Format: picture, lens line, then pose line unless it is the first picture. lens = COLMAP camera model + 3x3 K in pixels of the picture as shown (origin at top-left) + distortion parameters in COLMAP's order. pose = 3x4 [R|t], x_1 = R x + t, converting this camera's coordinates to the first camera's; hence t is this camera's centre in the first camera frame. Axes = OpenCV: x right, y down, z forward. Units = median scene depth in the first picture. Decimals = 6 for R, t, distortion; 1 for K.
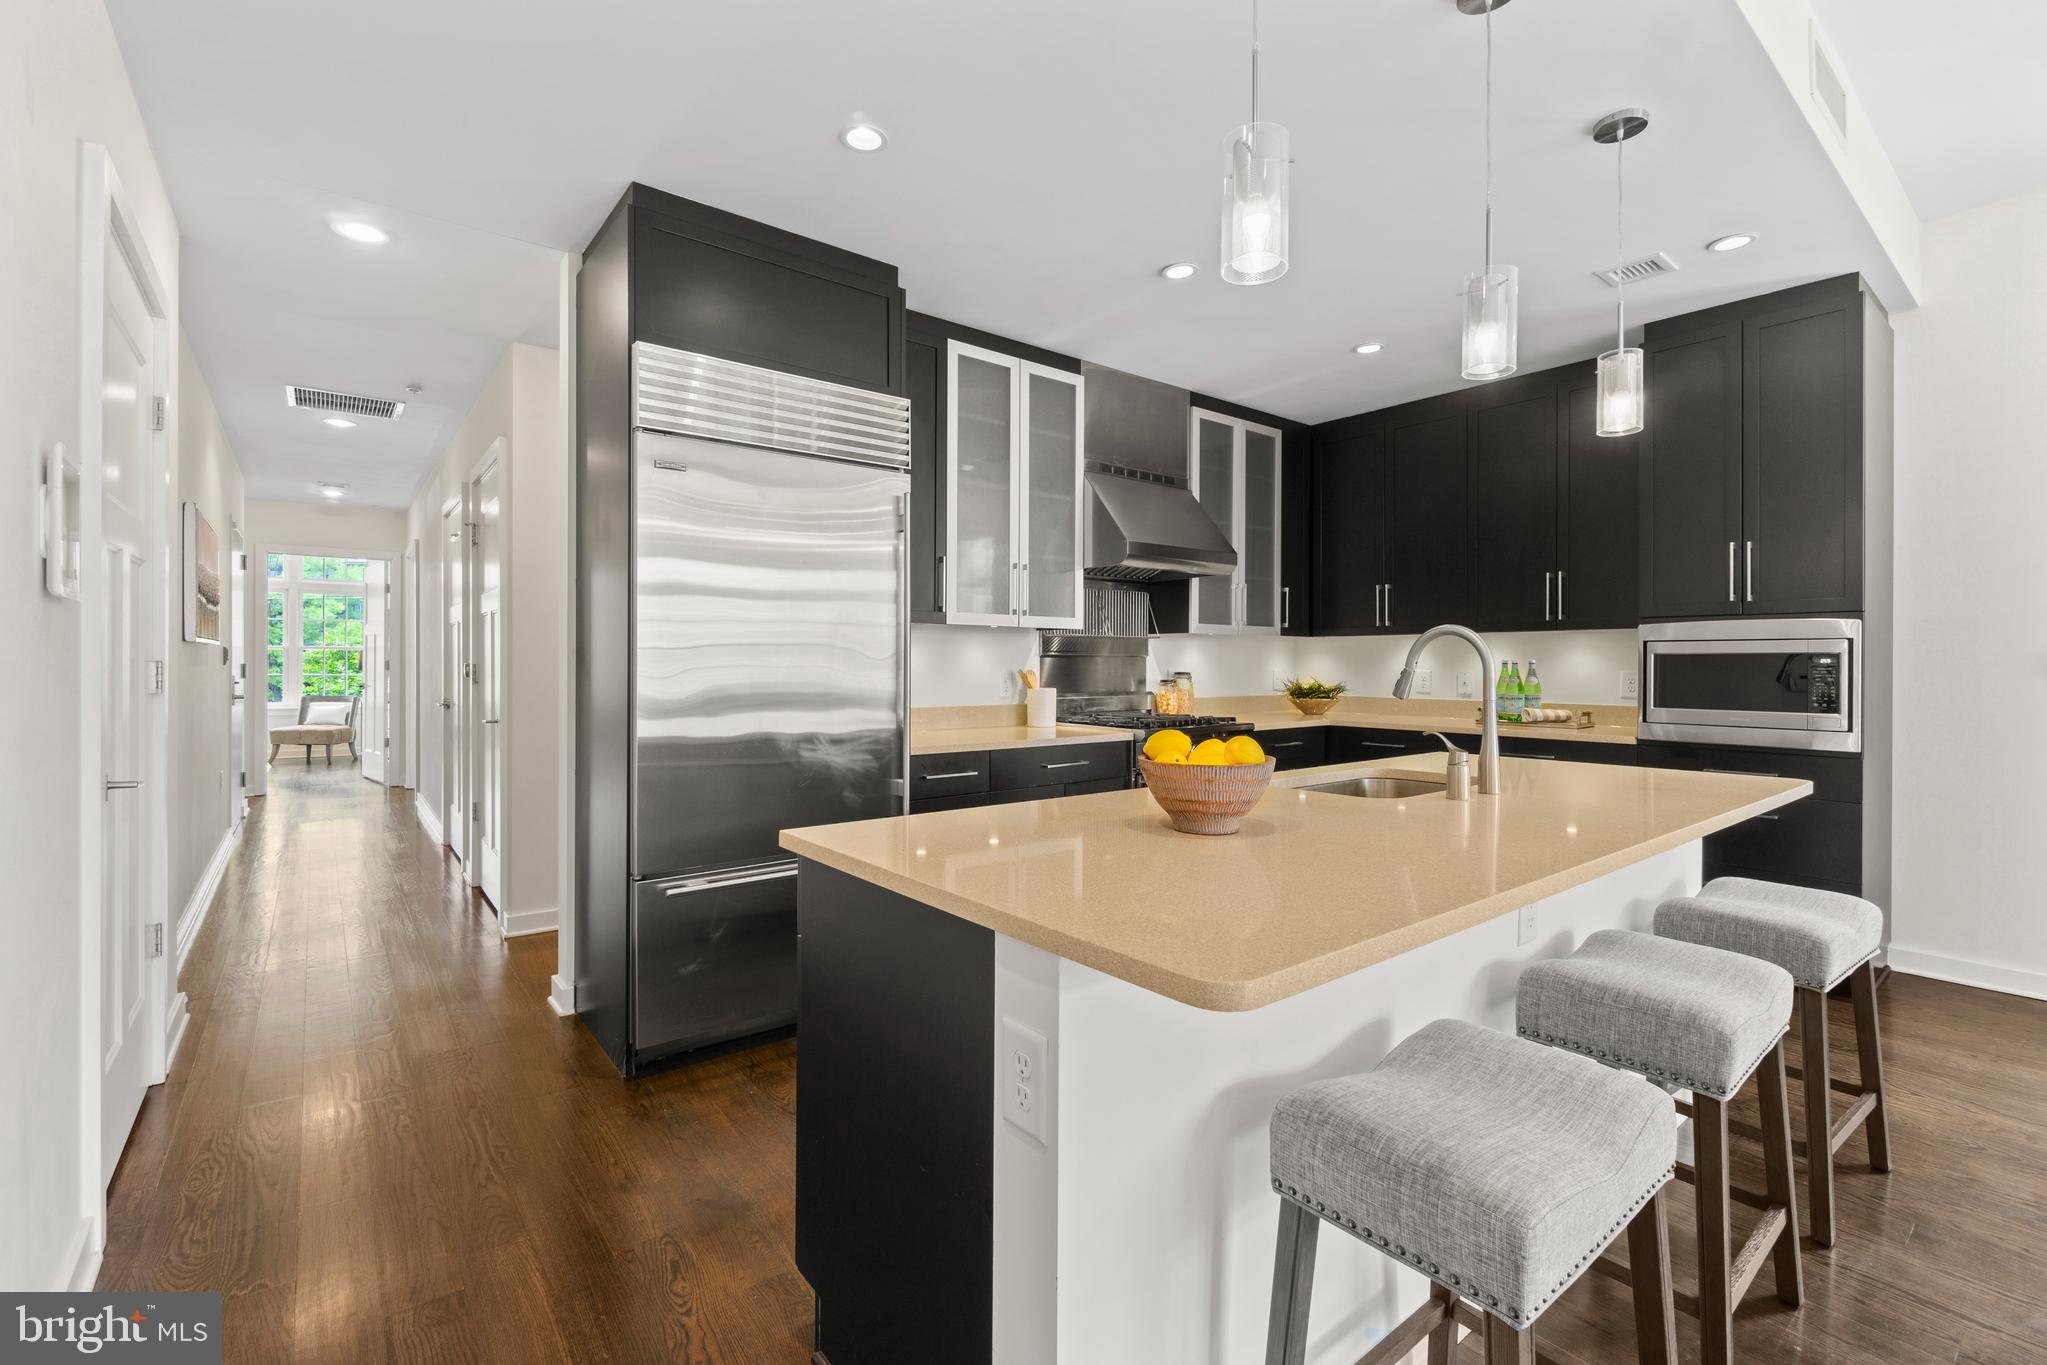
lens RADIAL K [[881.8, 0, 1018.3], [0, 881.8, 662.8], [0, 0, 1]] dist [-0.001950, 0.000045]
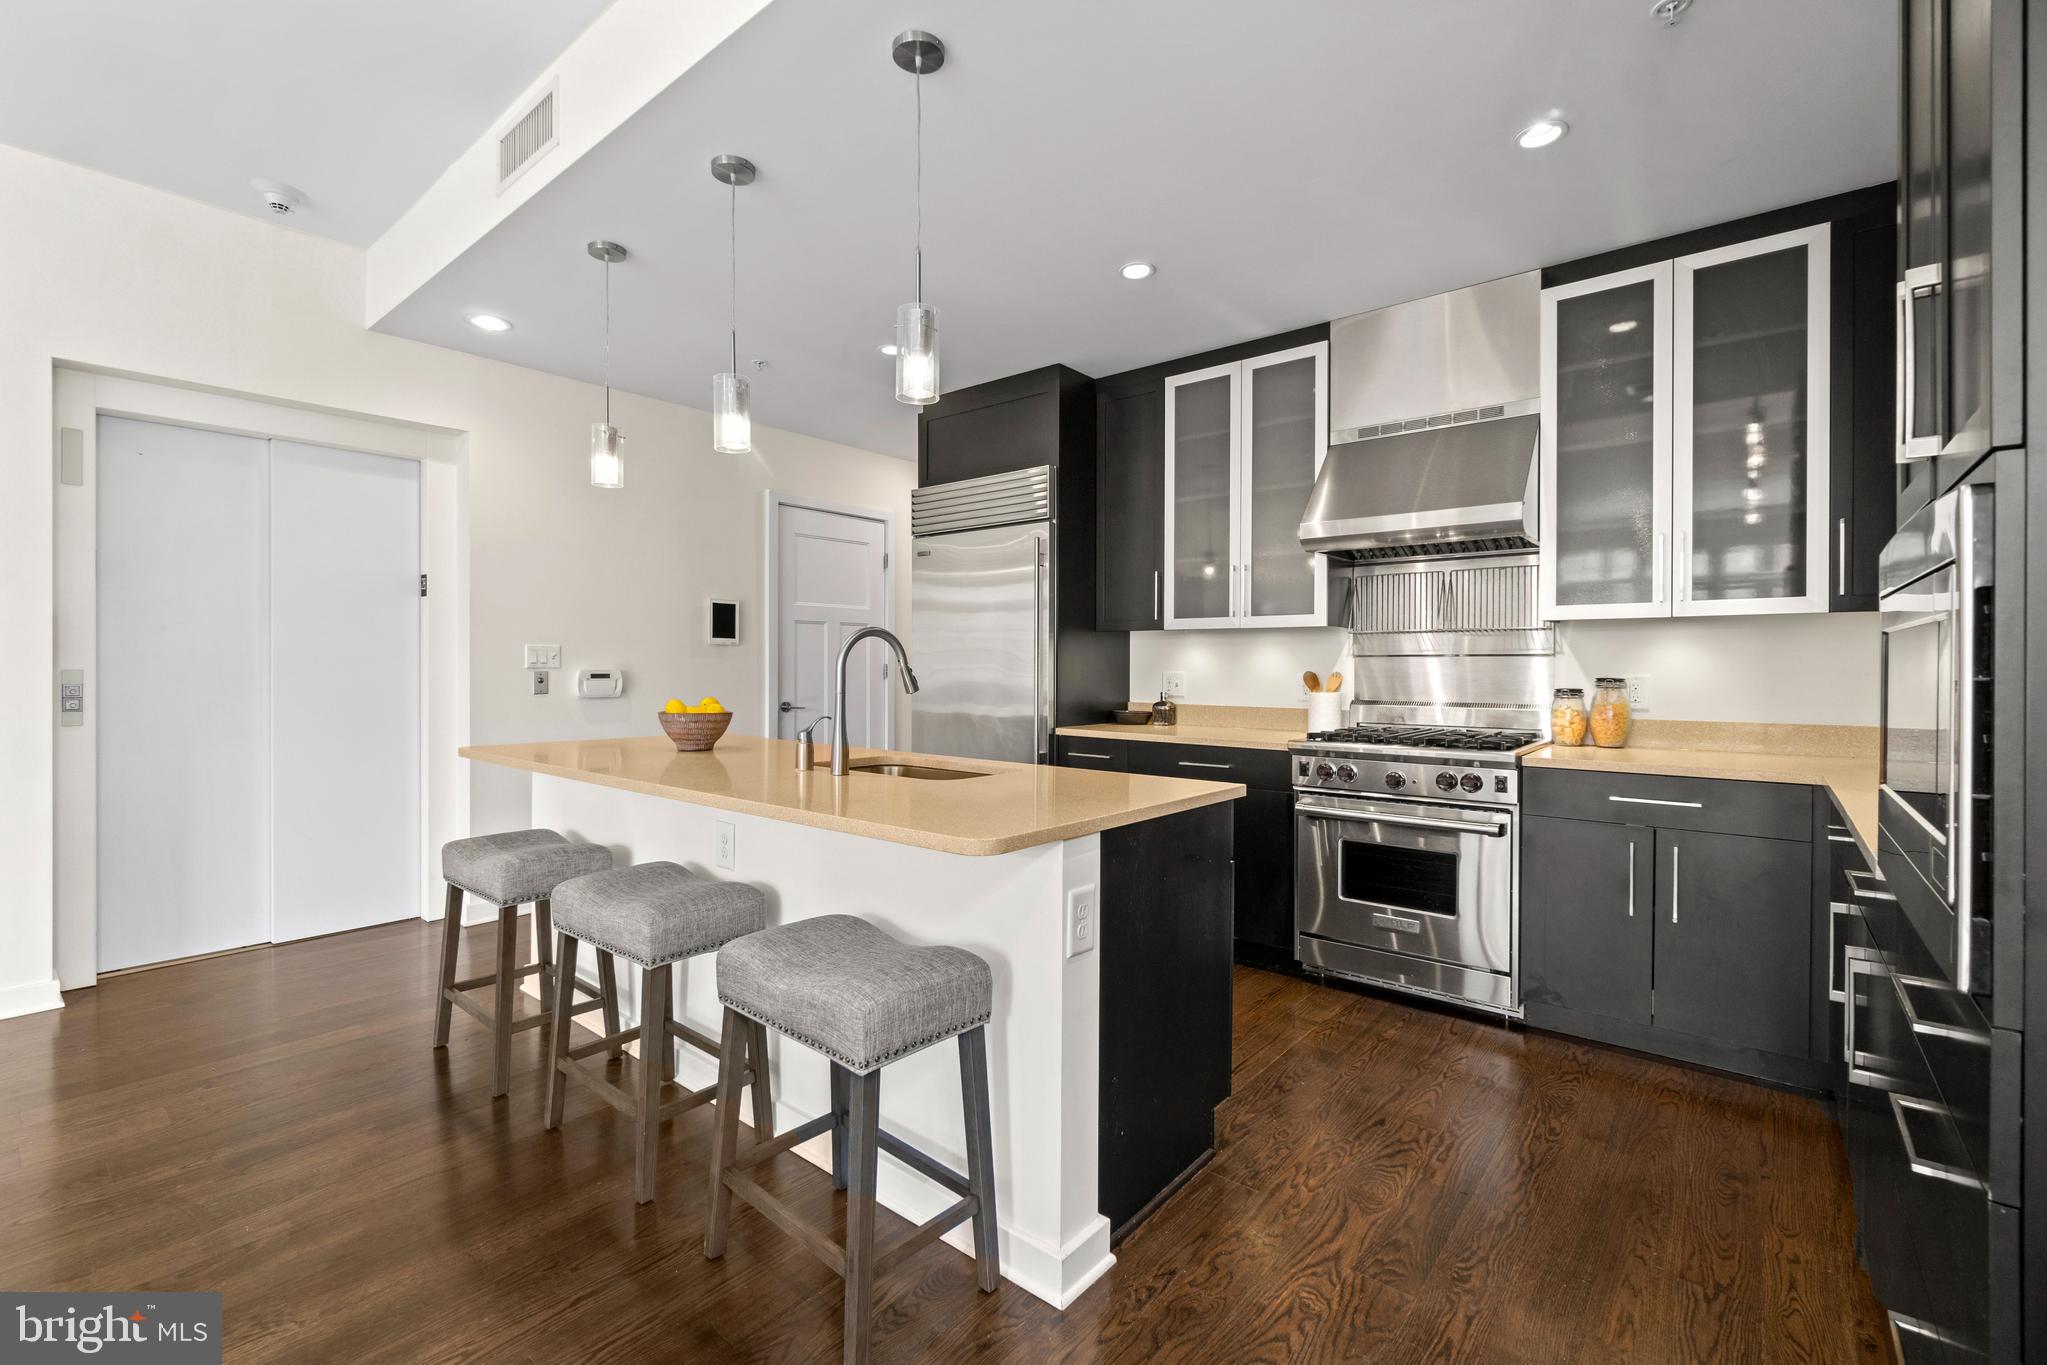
lens RADIAL K [[881.8, 0, 1018.3], [0, 881.8, 662.8], [0, 0, 1]] dist [-0.001950, 0.000045]
pose [[0.206537, -0.003536, -0.978432, 0.933048], [-0.004646, 0.999979, -0.004594, 0.004230], [0.978428, 0.005495, 0.206516, 0.550507]]
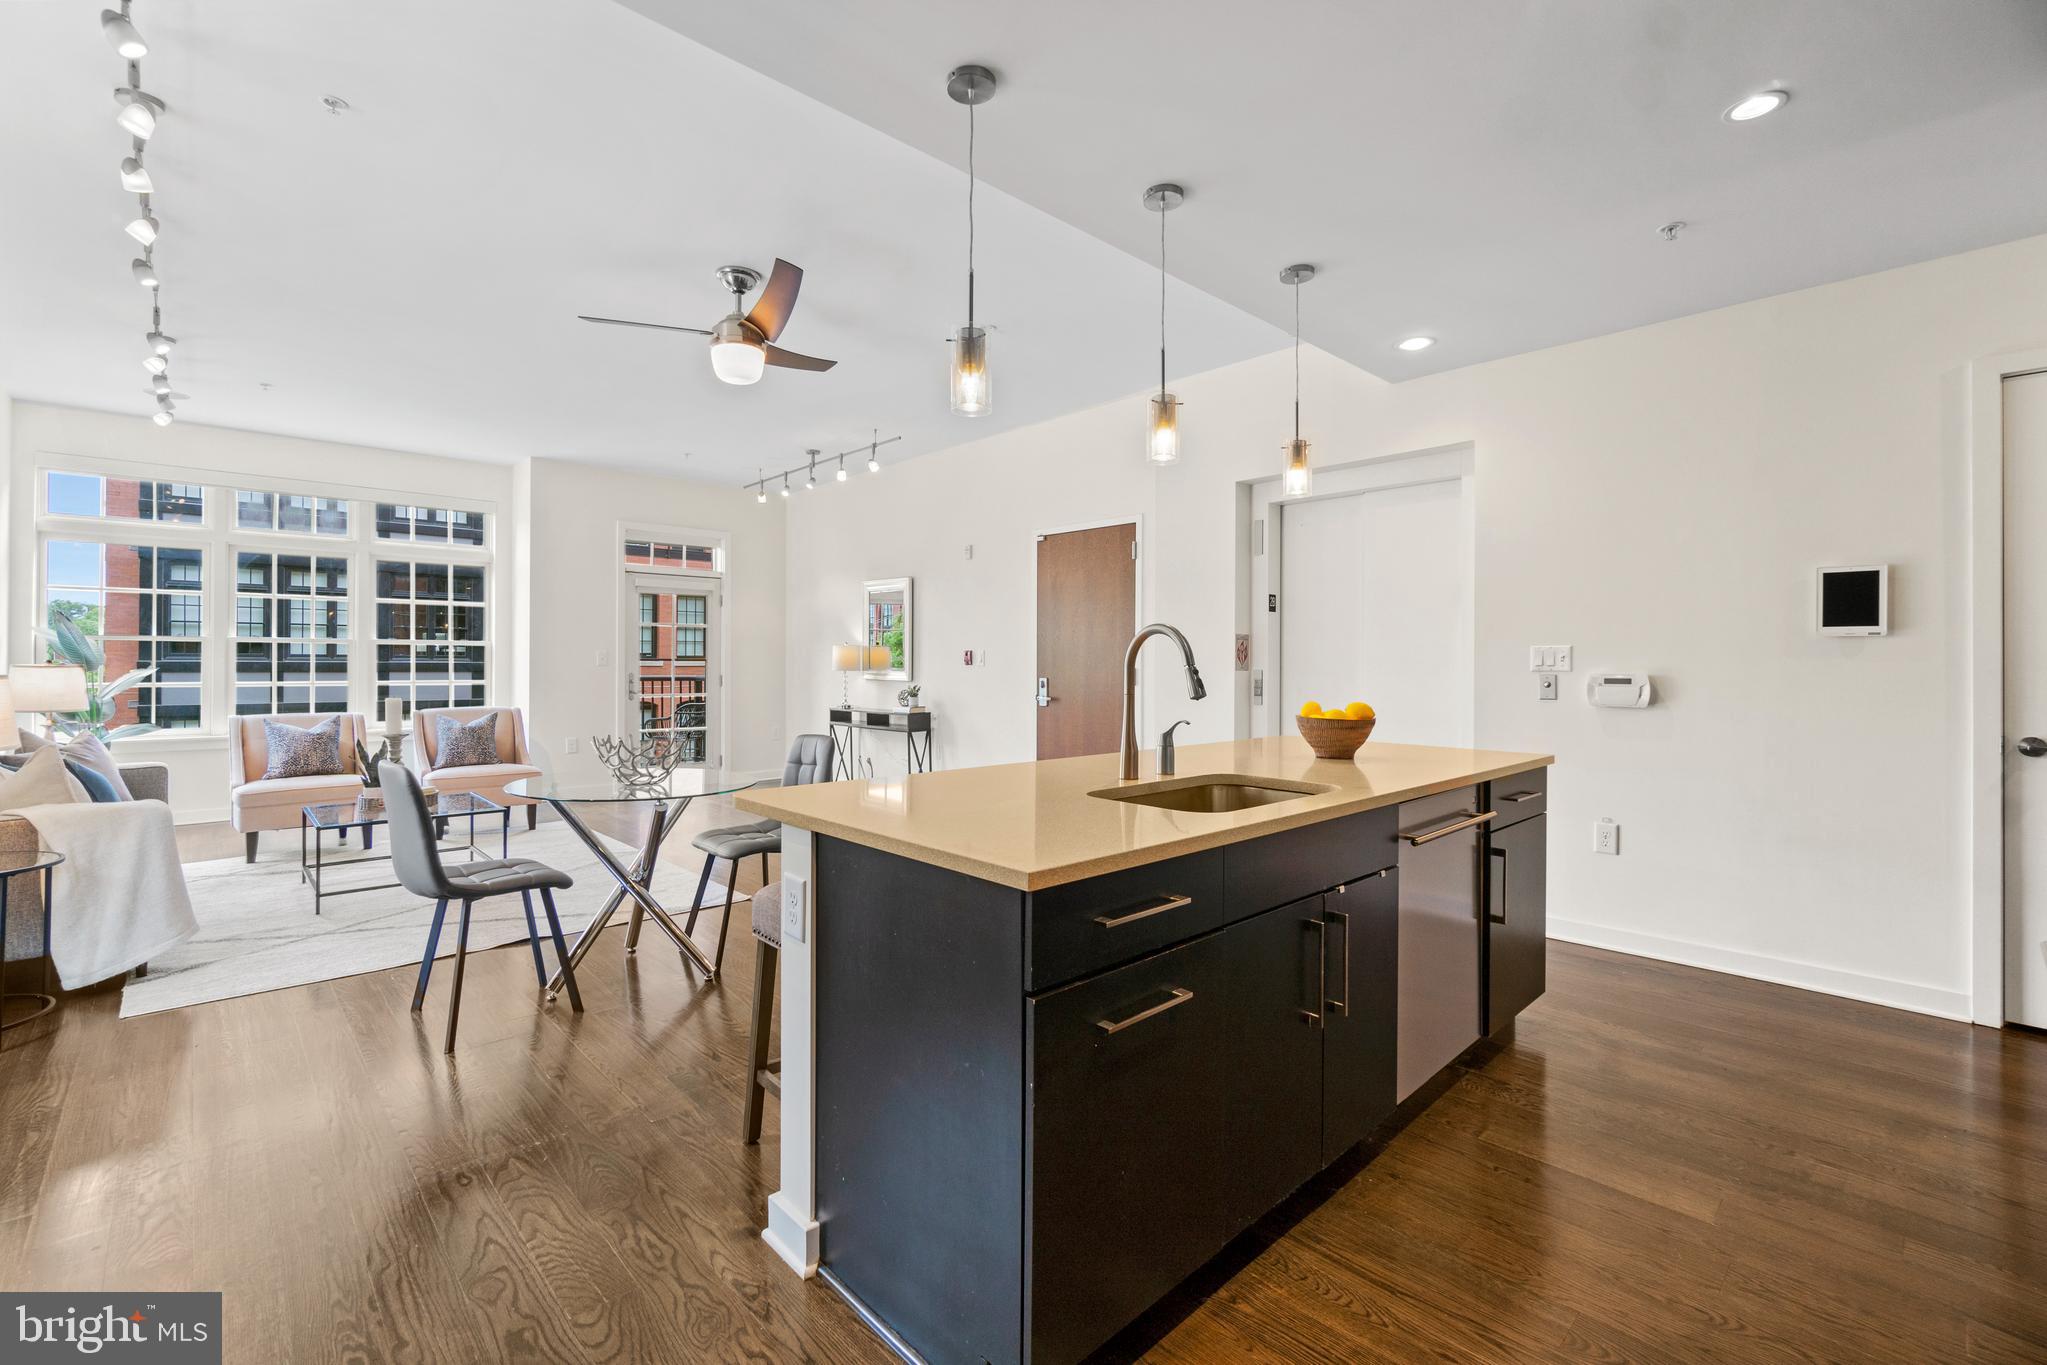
lens RADIAL K [[881.8, 0, 1018.3], [0, 881.8, 662.8], [0, 0, 1]] dist [-0.001950, 0.000045]
pose [[-0.996204, -0.006475, -0.086809, 0.422900], [-0.006370, 0.999979, -0.001481, 0.004342], [0.086817, -0.000922, -0.996224, 1.151632]]
